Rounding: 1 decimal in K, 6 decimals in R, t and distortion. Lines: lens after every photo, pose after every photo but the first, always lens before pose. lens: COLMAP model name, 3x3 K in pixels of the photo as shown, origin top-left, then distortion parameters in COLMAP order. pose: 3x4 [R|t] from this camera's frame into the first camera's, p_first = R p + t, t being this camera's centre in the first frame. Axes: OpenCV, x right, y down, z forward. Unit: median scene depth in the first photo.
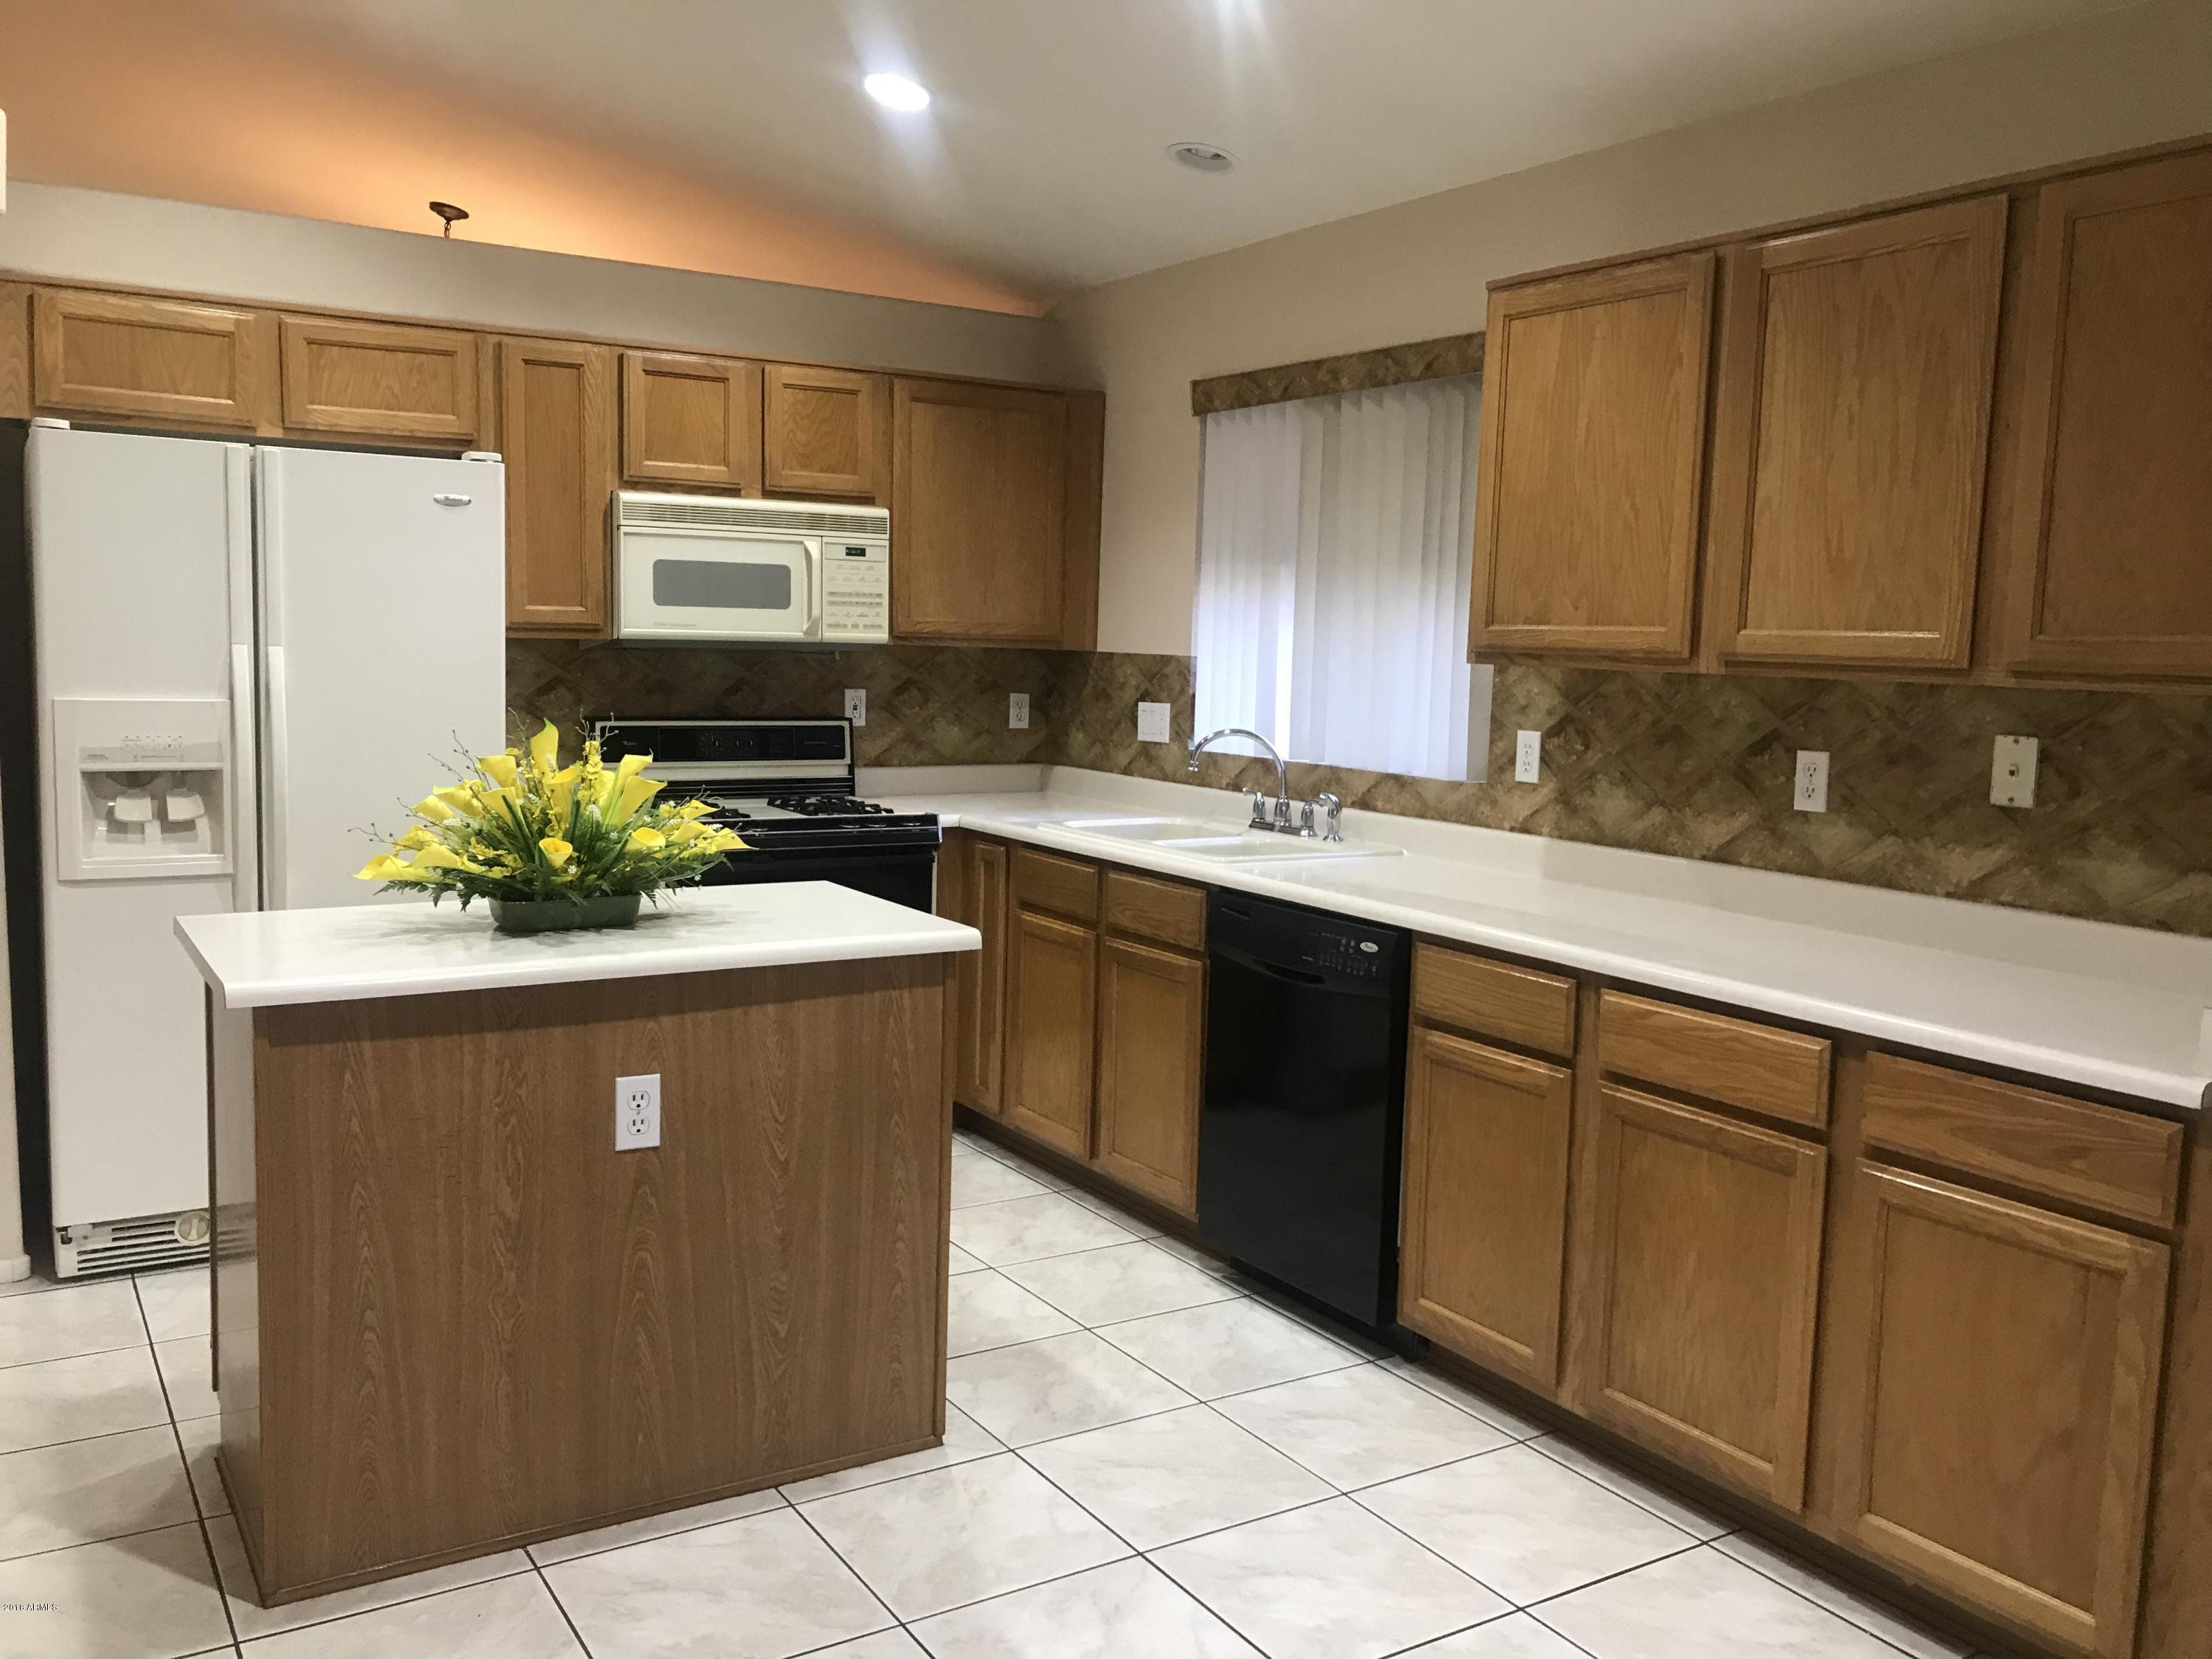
lens RADIAL K [[1813.4, 0, 1114.0], [0, 1813.4, 825.5], [0, 0, 1]] dist [0.030742, -0.041150]
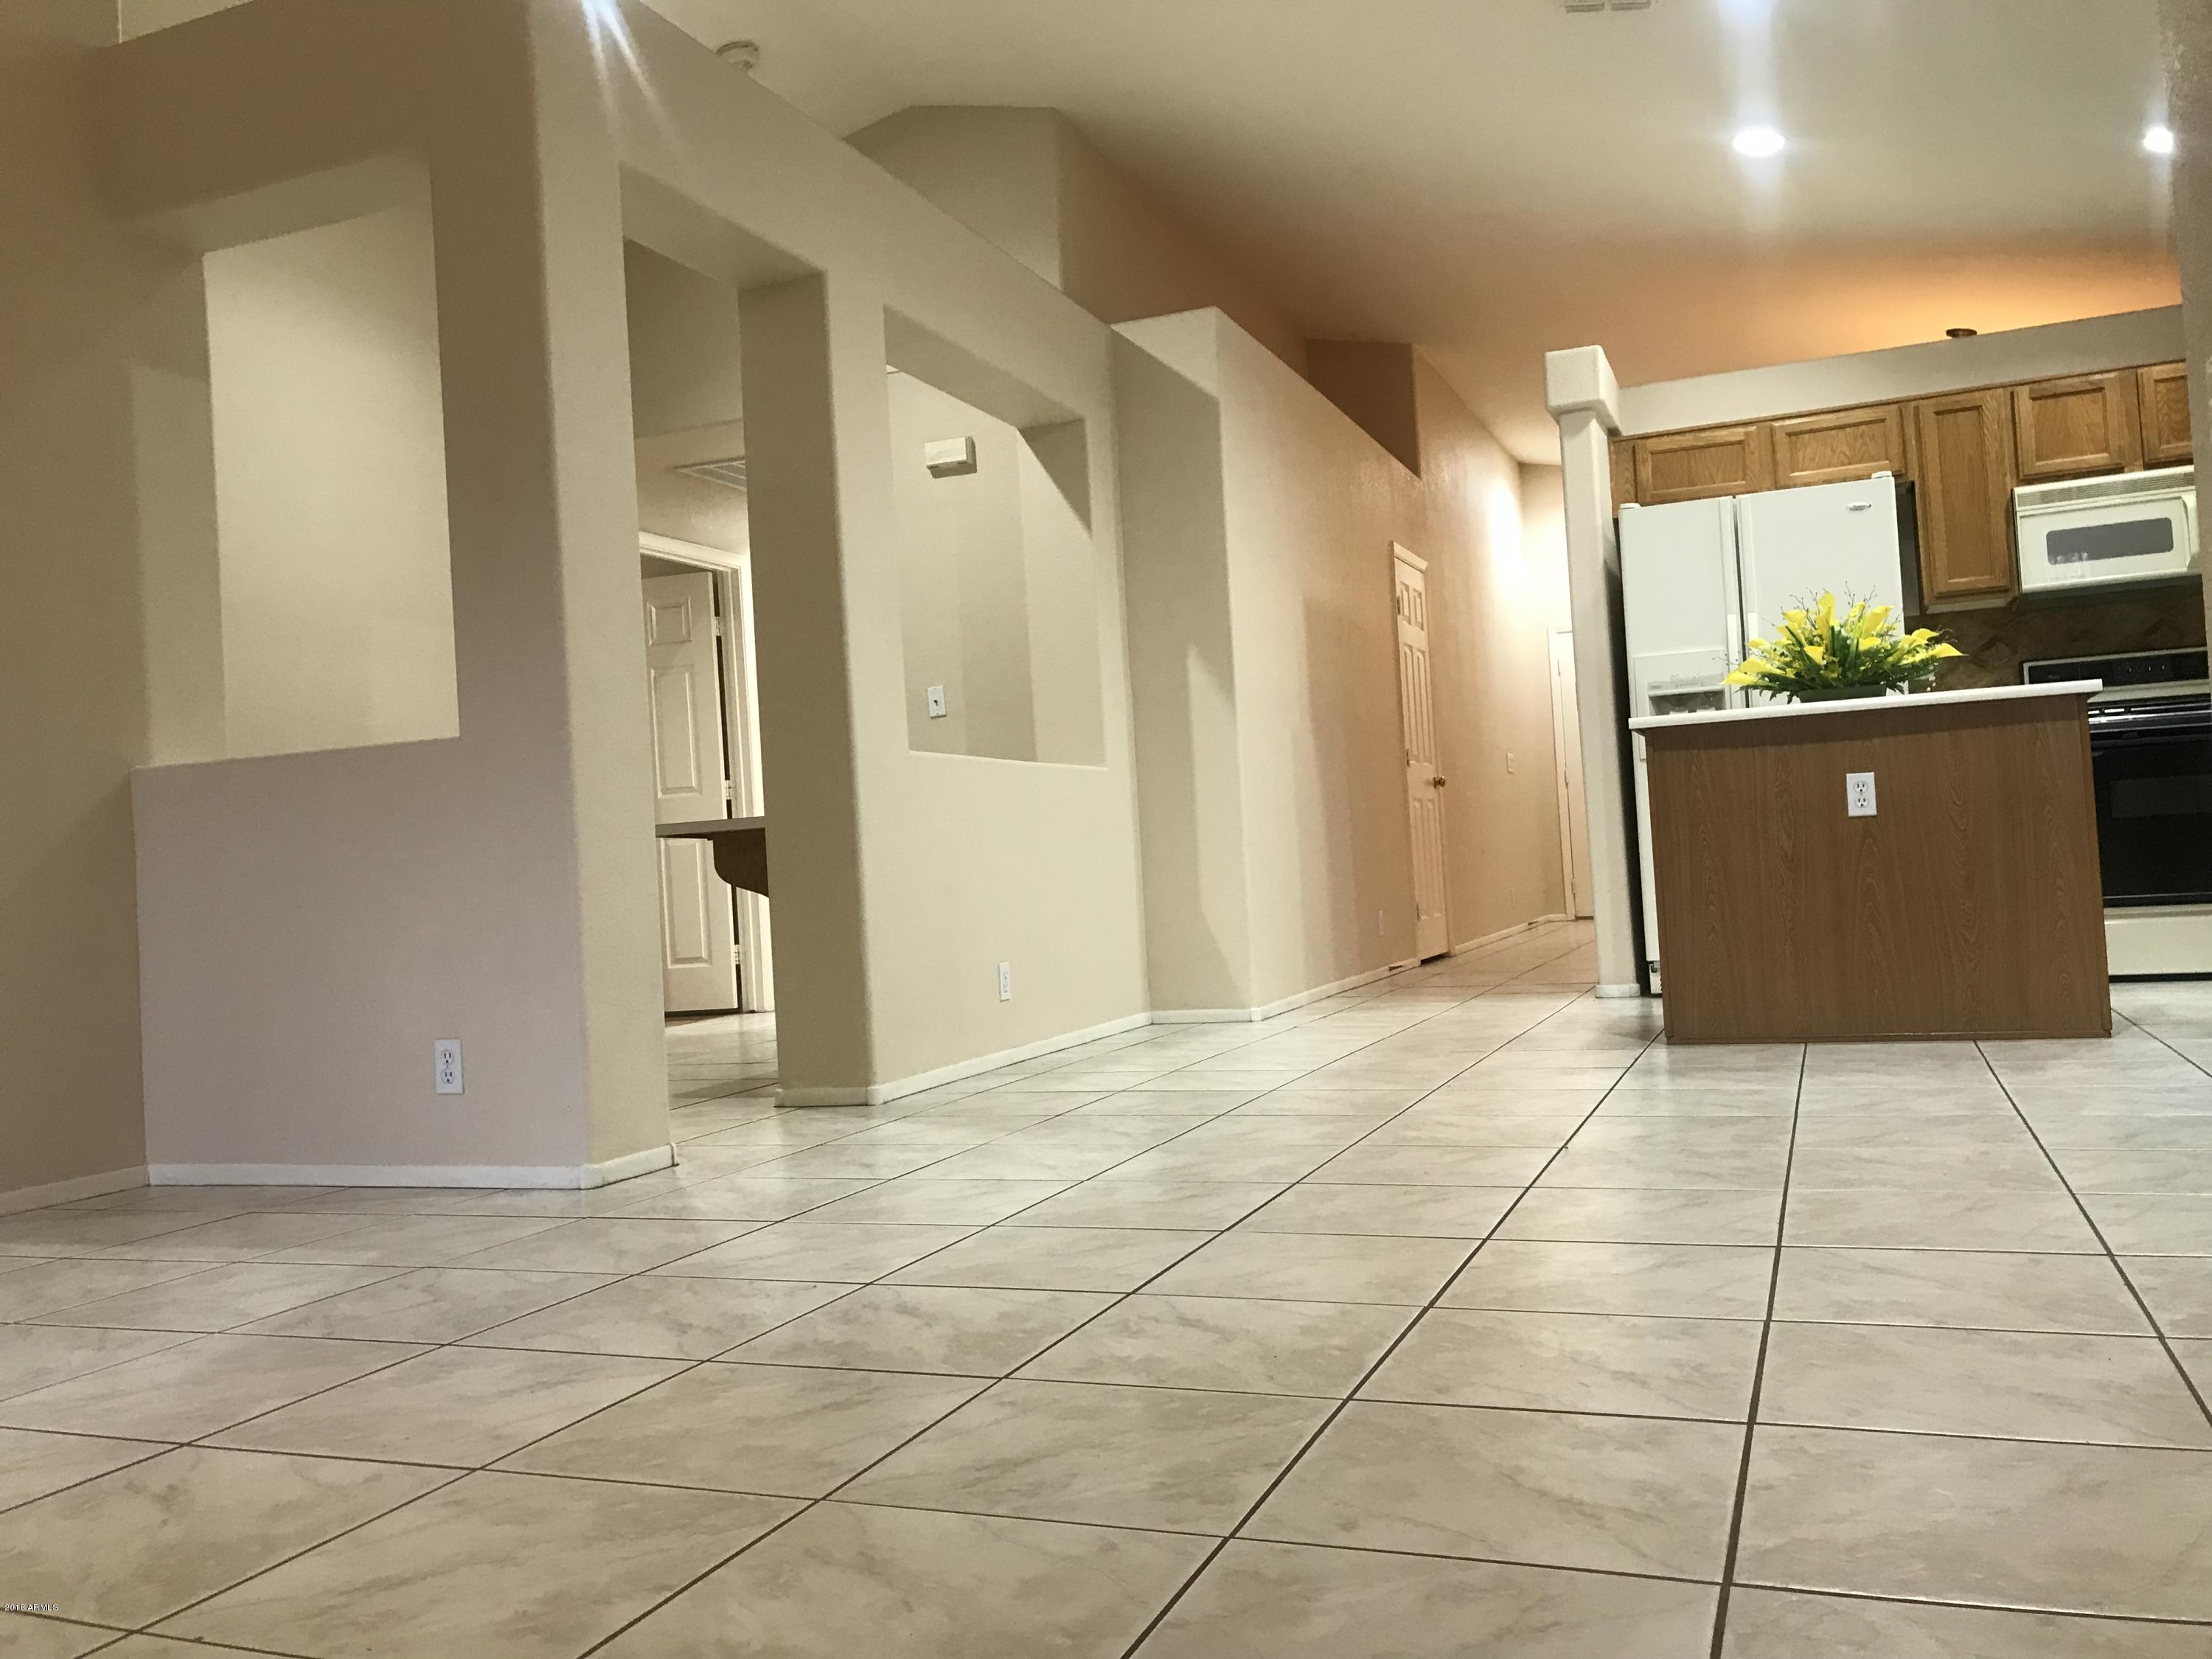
lens RADIAL K [[1813.4, 0, 1085.6], [0, 1813.4, 817.0], [0, 0, 1]] dist [0.030742, -0.041150]
pose [[0.571566, -0.084750, -0.816168, 0.554005], [-0.012998, 0.993592, -0.112276, 0.293705], [0.820453, 0.074782, 0.566802, -0.439676]]
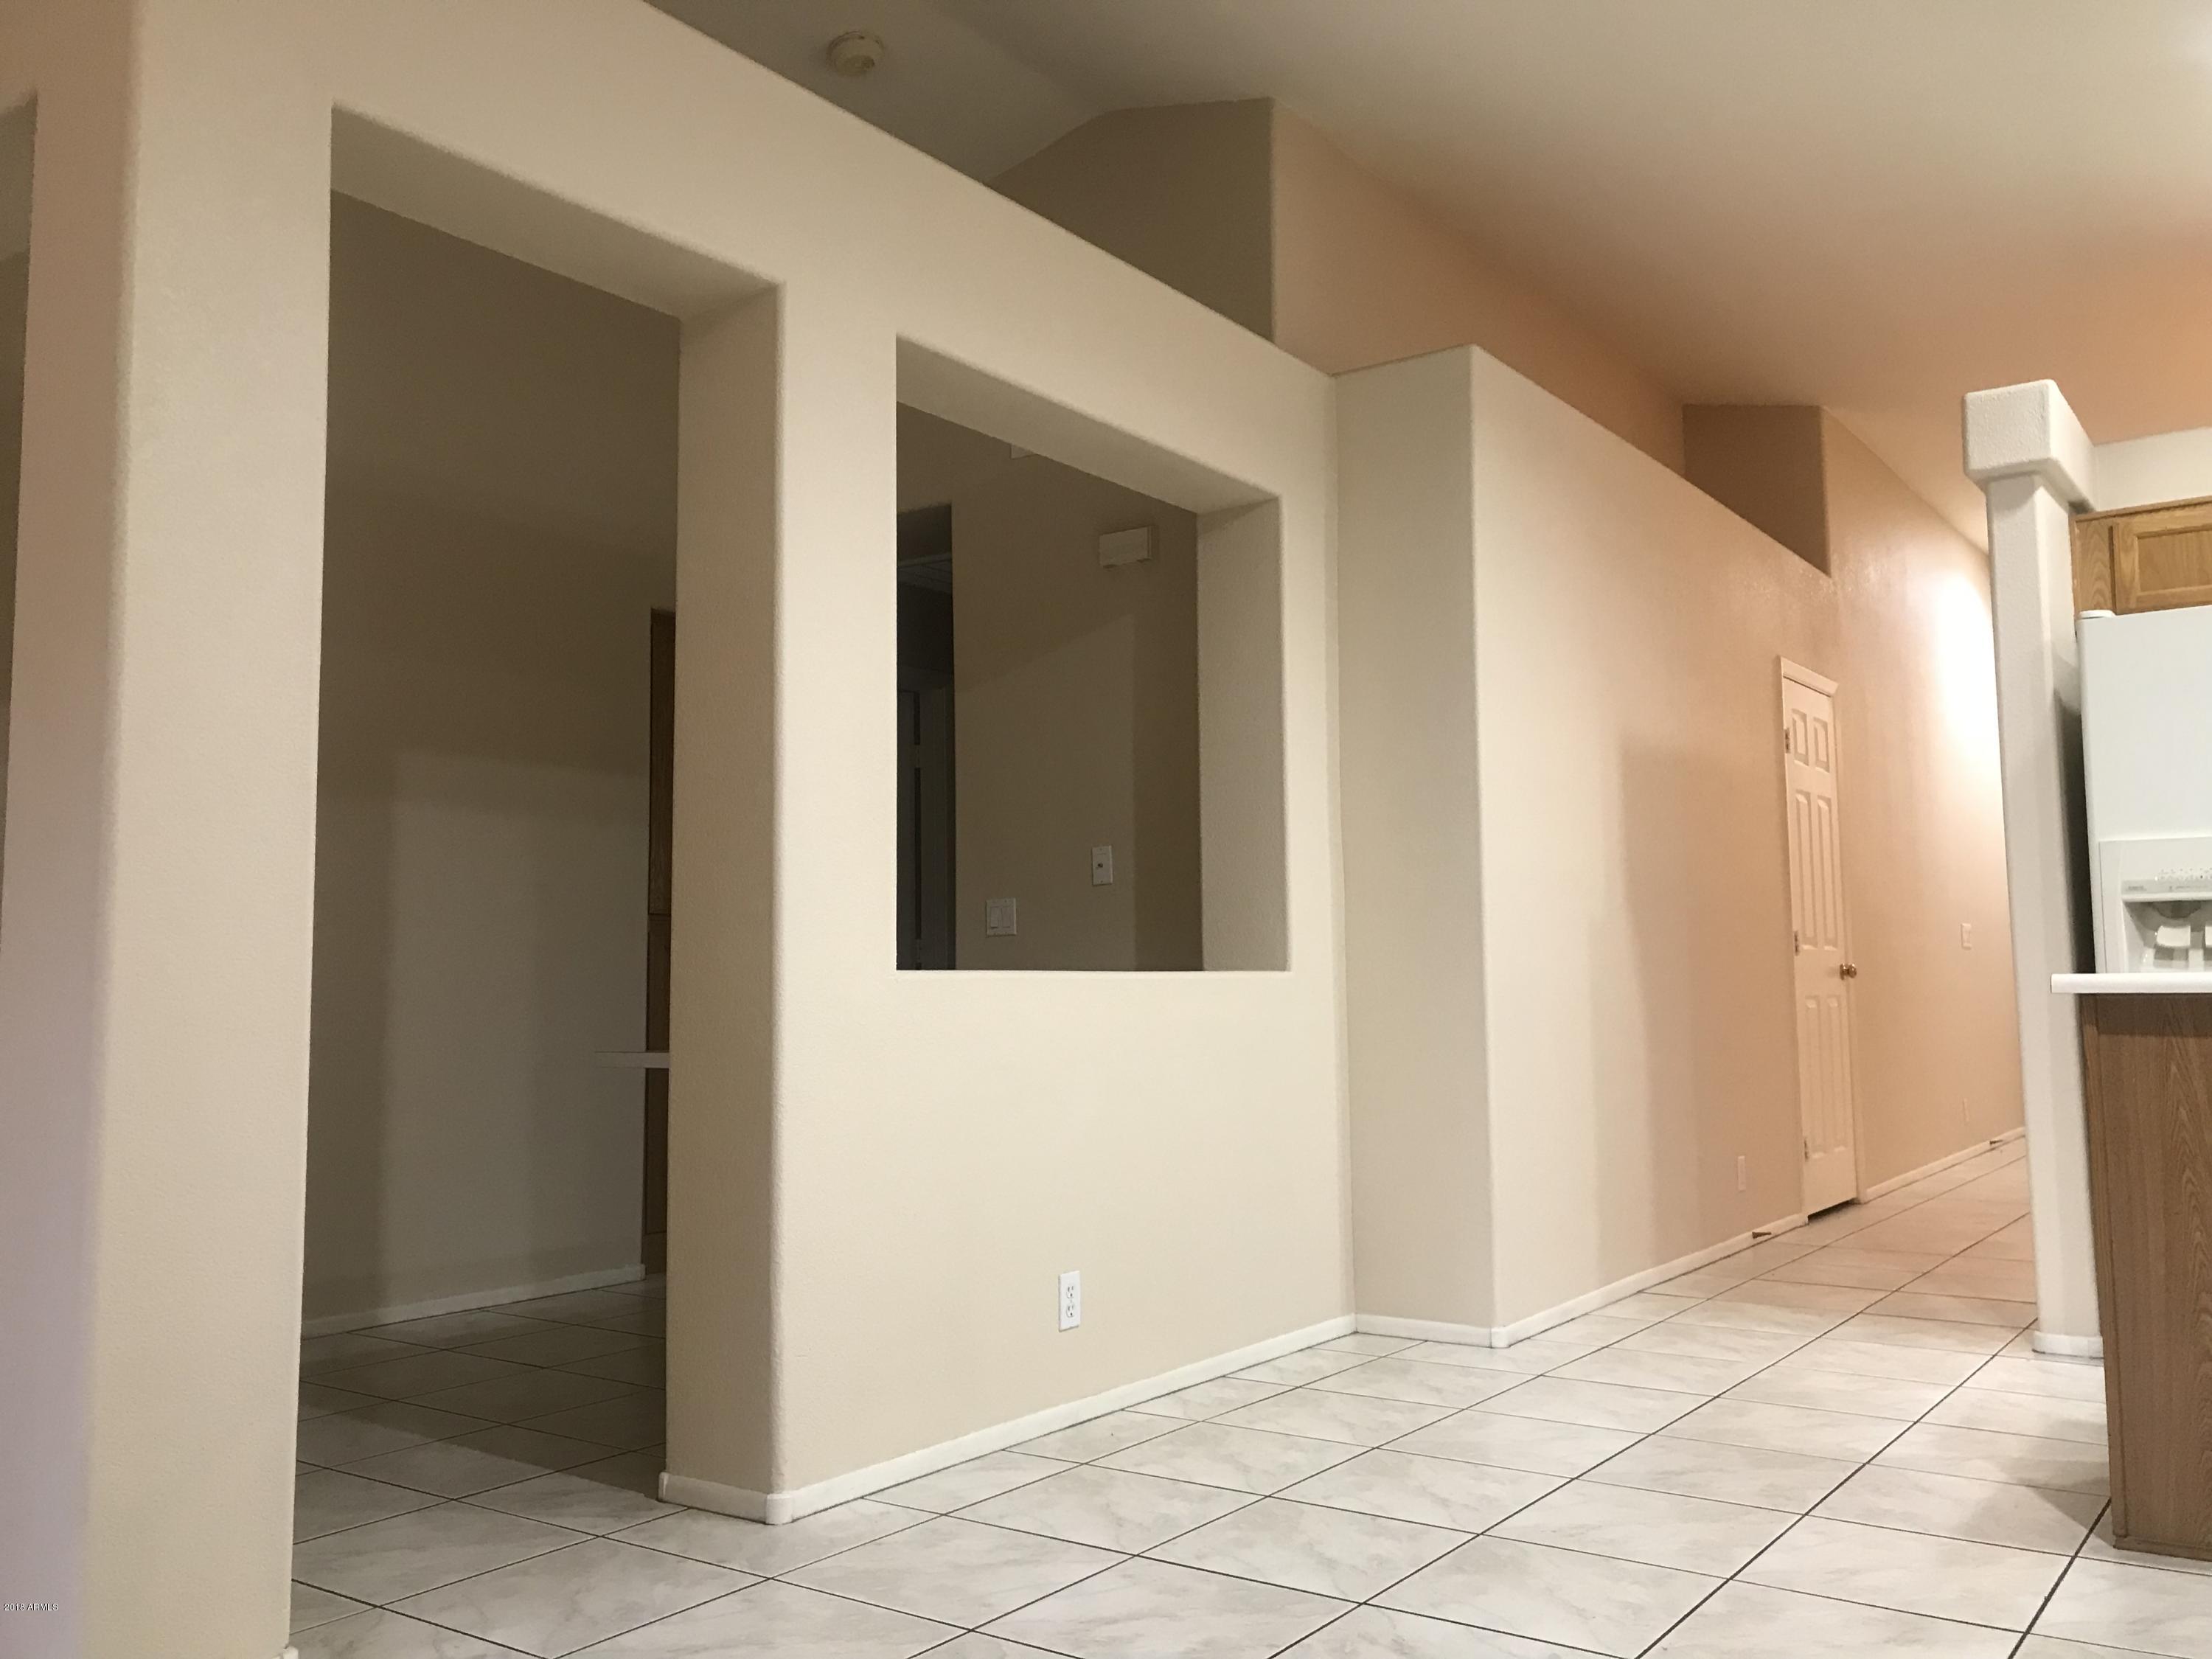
lens RADIAL K [[1813.4, 0, 1094.3], [0, 1813.4, 812.4], [0, 0, 1]] dist [0.030742, -0.041150]
pose [[0.360073, -0.119845, -0.925194, 0.278729], [-0.078338, 0.984328, -0.157993, 0.149787], [0.929629, 0.129367, 0.345041, -0.014576]]
